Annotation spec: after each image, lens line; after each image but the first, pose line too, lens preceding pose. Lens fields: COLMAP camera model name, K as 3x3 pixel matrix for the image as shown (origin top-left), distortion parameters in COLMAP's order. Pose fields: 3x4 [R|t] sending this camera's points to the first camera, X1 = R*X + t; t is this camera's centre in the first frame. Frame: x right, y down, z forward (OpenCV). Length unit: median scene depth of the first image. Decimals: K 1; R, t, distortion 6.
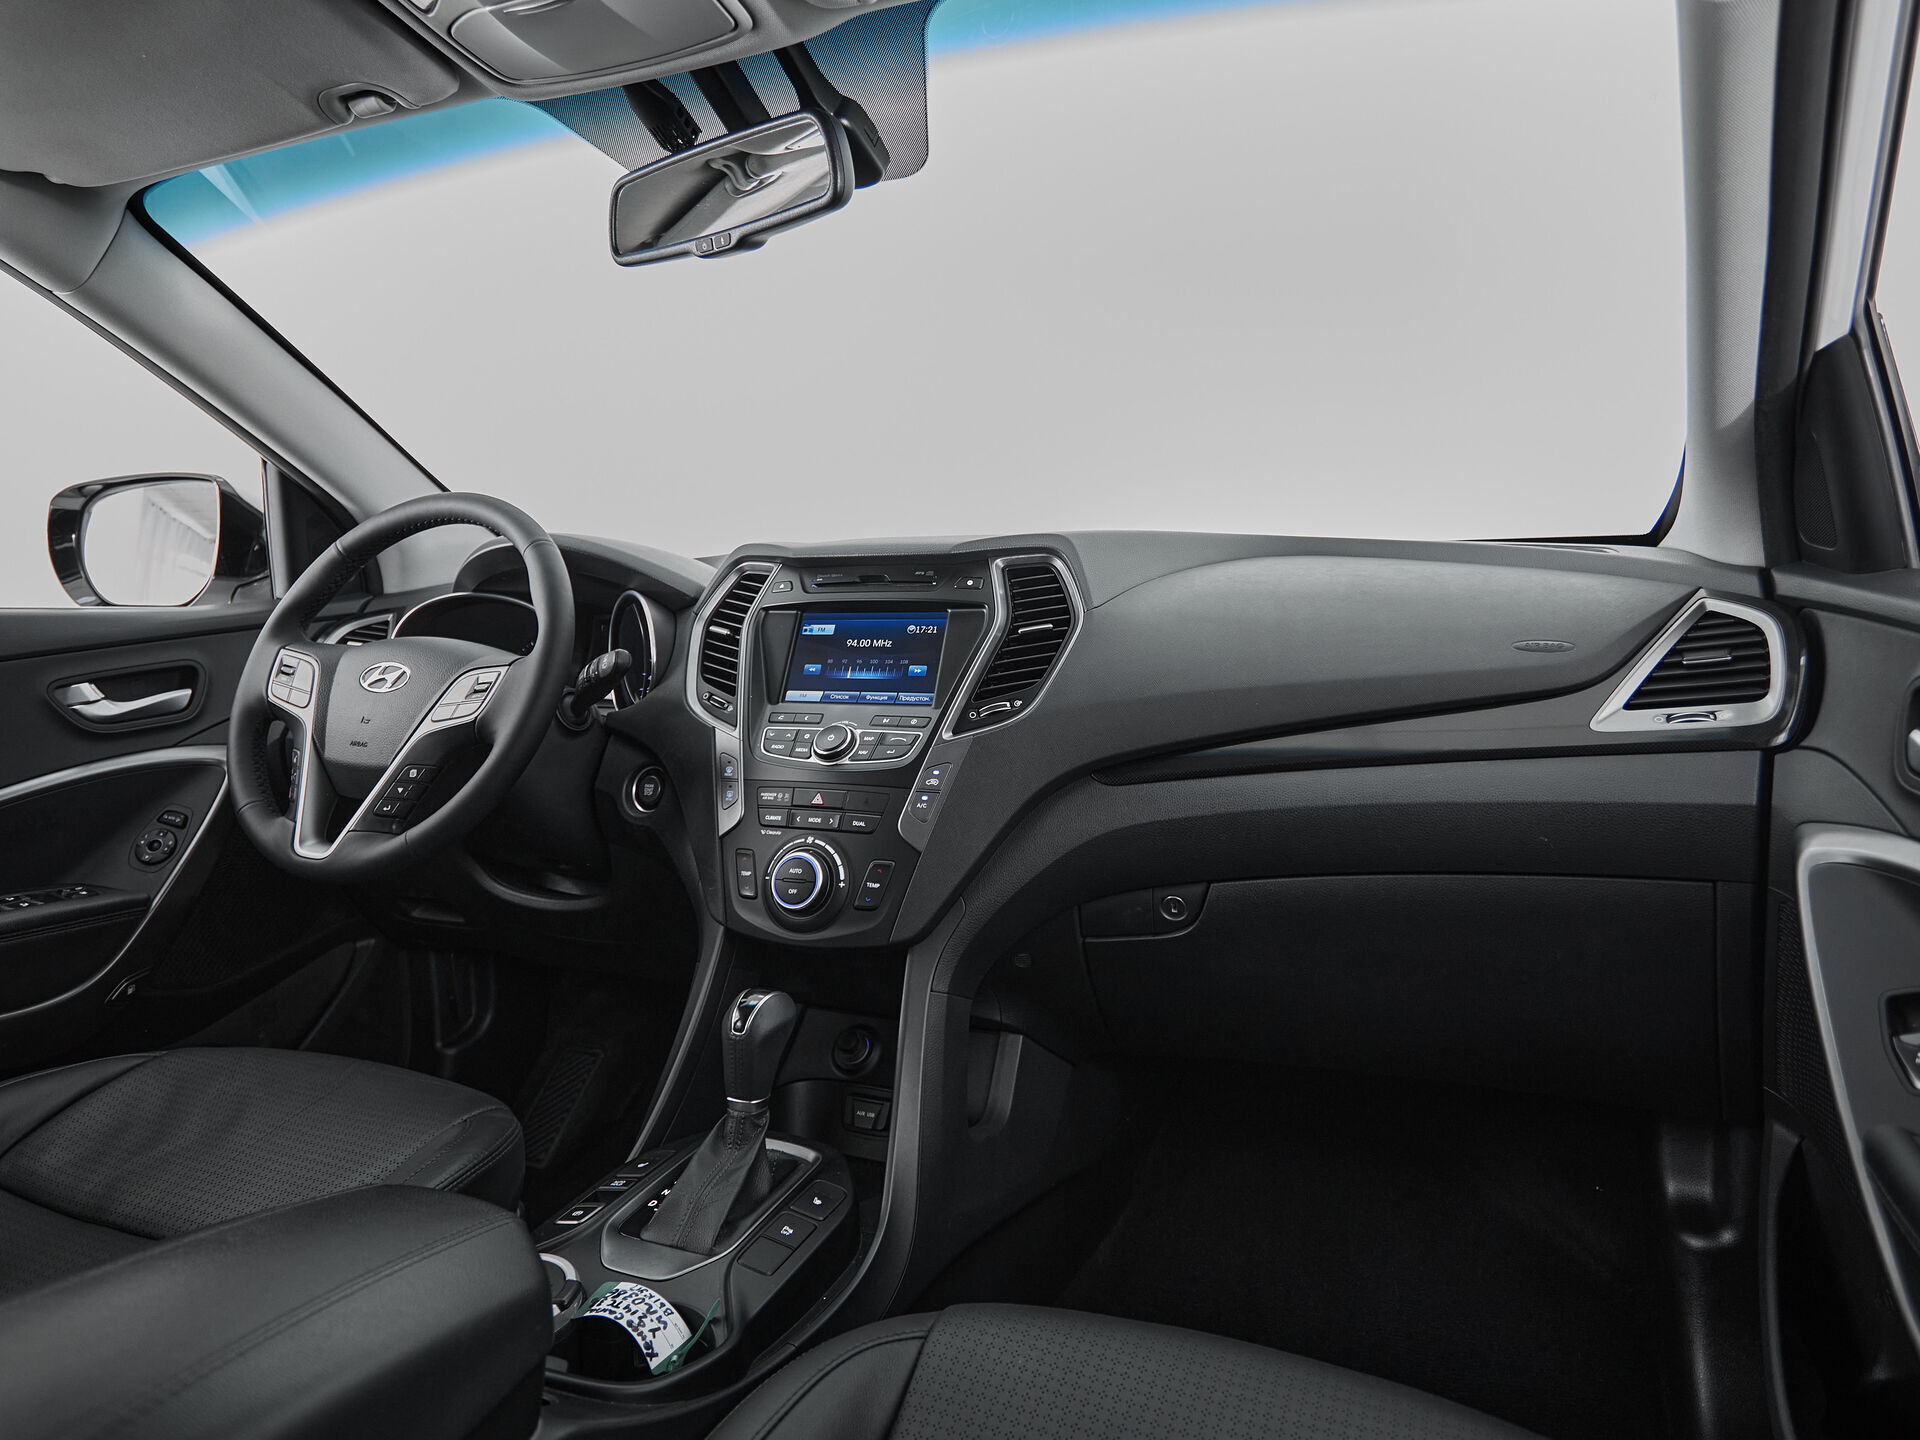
lens RADIAL K [[1166.7, 0, 988.8], [0, 1166.7, 685.1], [0, 0, 1]] dist [0.000973, 0.000094]
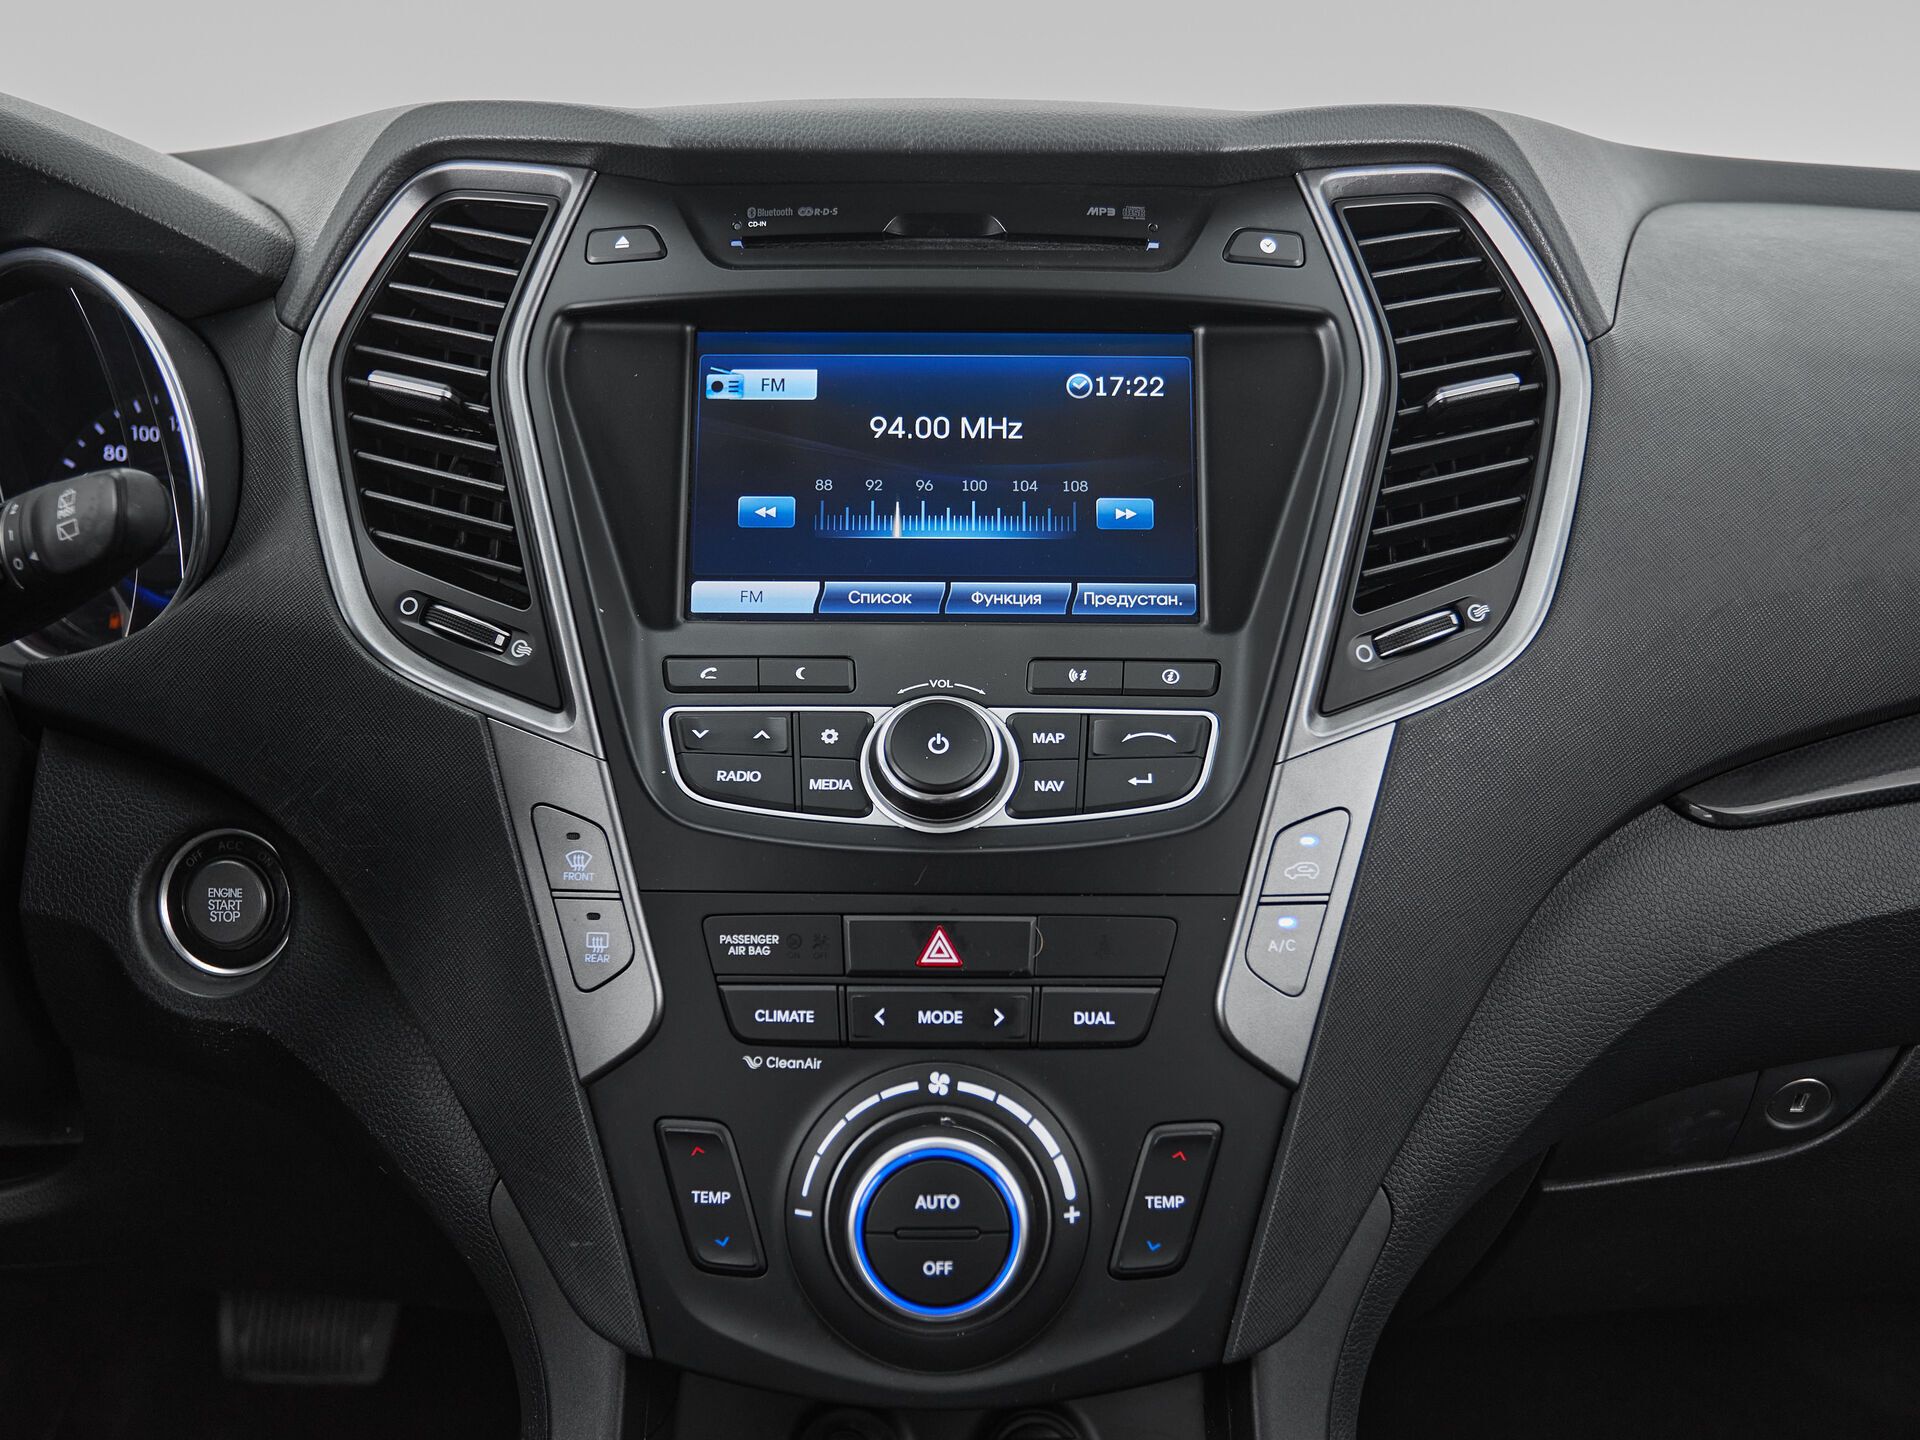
lens RADIAL K [[1606.1, 0, 954.0], [0, 1606.1, 764.4], [0, 0, 1]] dist [-0.037951, 0.016238]
pose [[0.930514, -0.089857, 0.355063, -0.273432], [0.010433, 0.975547, 0.219545, -0.043221], [-0.366108, -0.200586, 0.908697, 0.574558]]
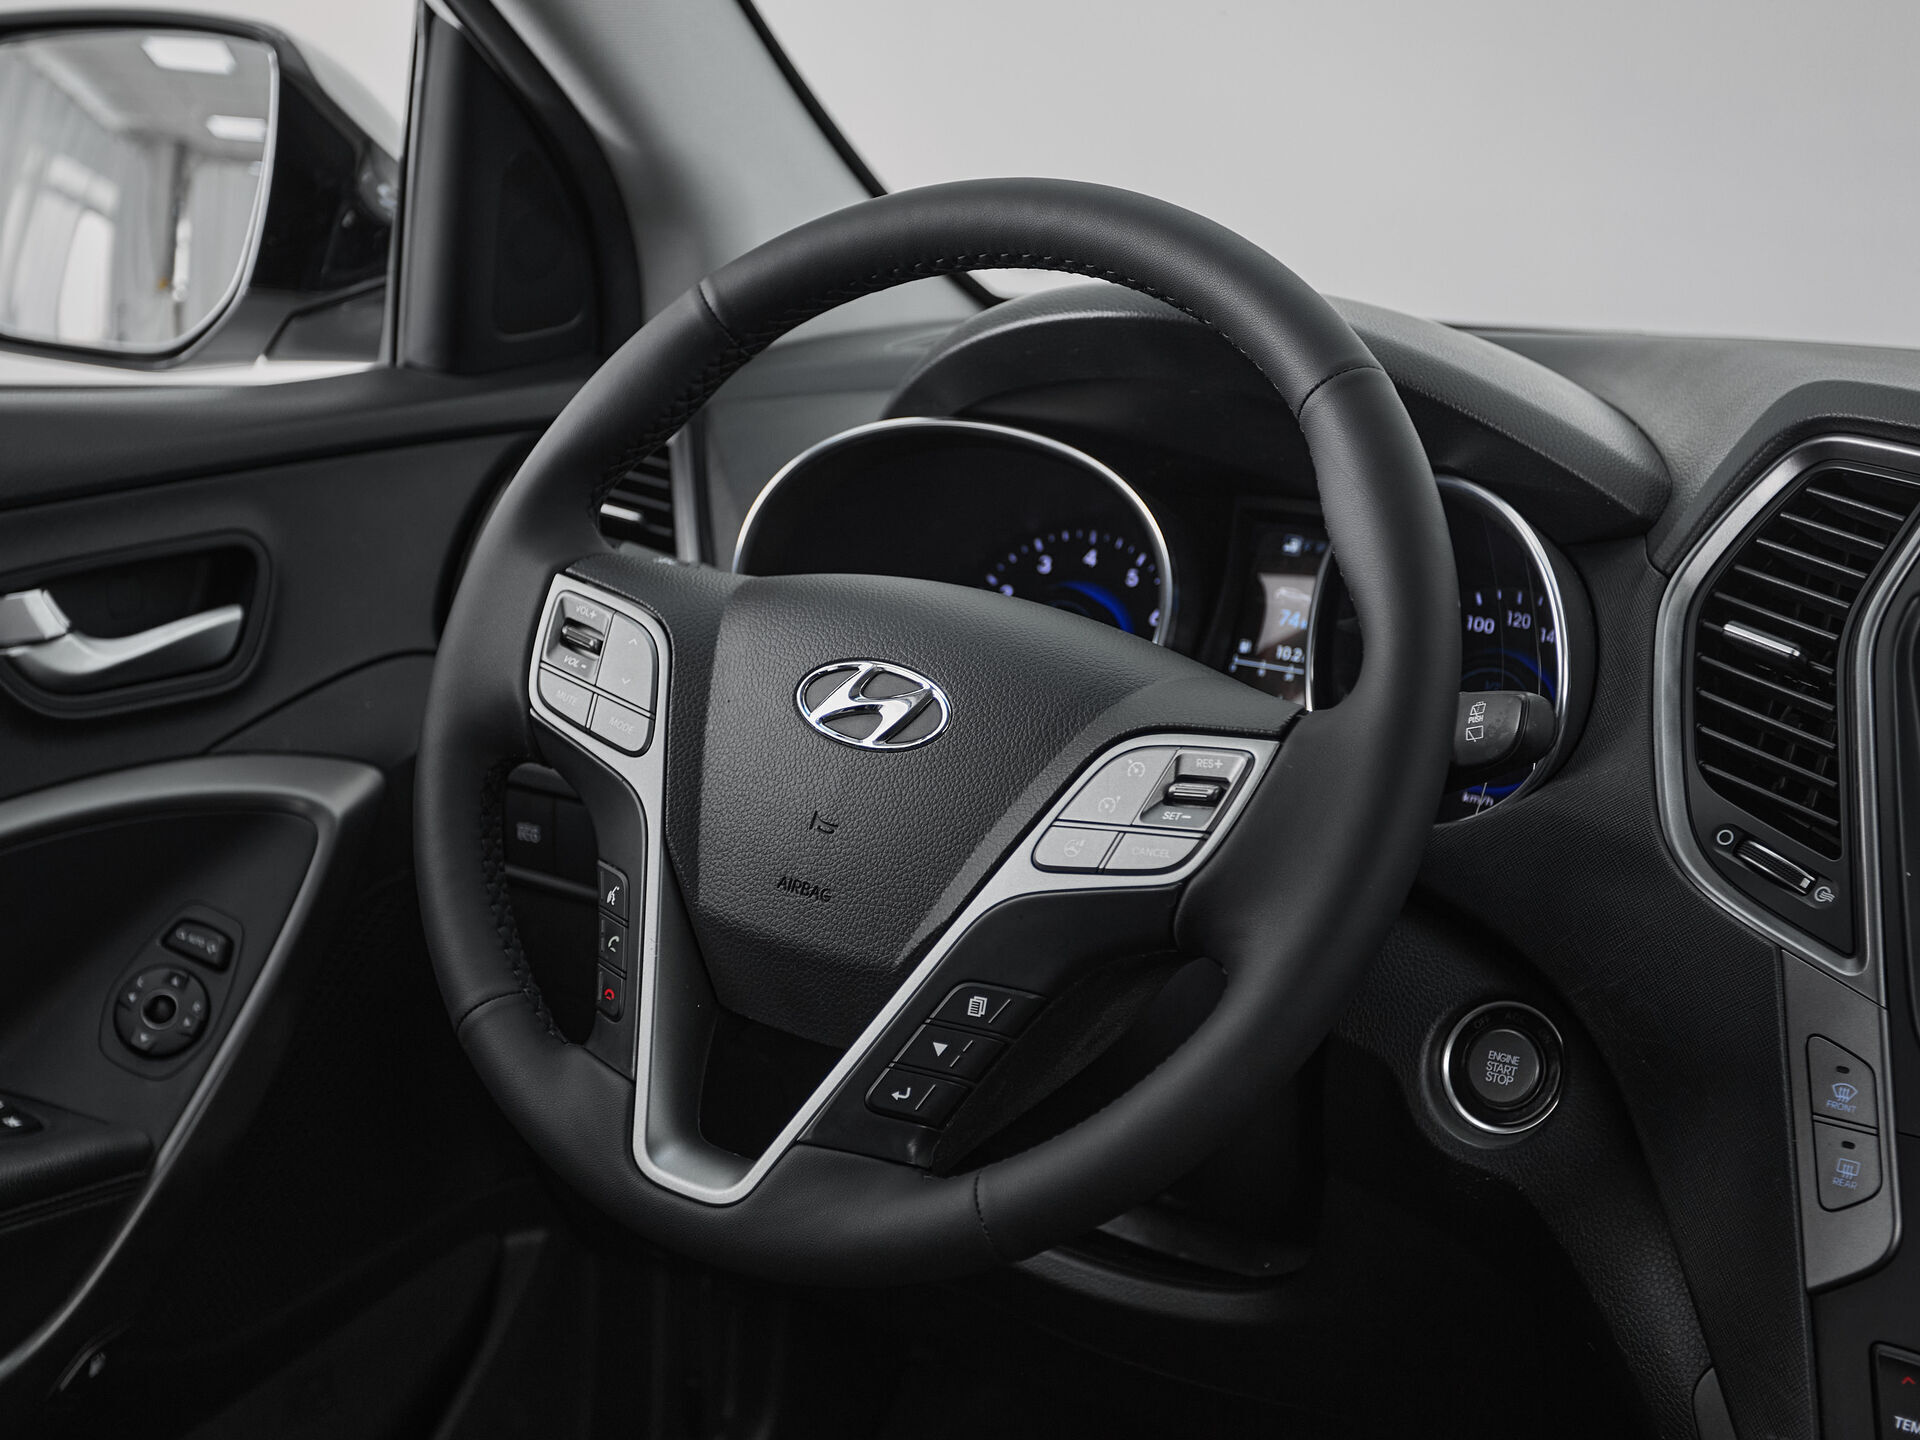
lens RADIAL K [[2768.4, 0, 863.1], [0, 2768.4, 708.4], [0, 0, 1]] dist [0.062913, 0.000000]
pose [[0.974931, 0.111967, -0.192286, -0.350588], [-0.091196, 0.989322, 0.113693, -0.102451], [0.202962, -0.093307, 0.974731, 0.158416]]
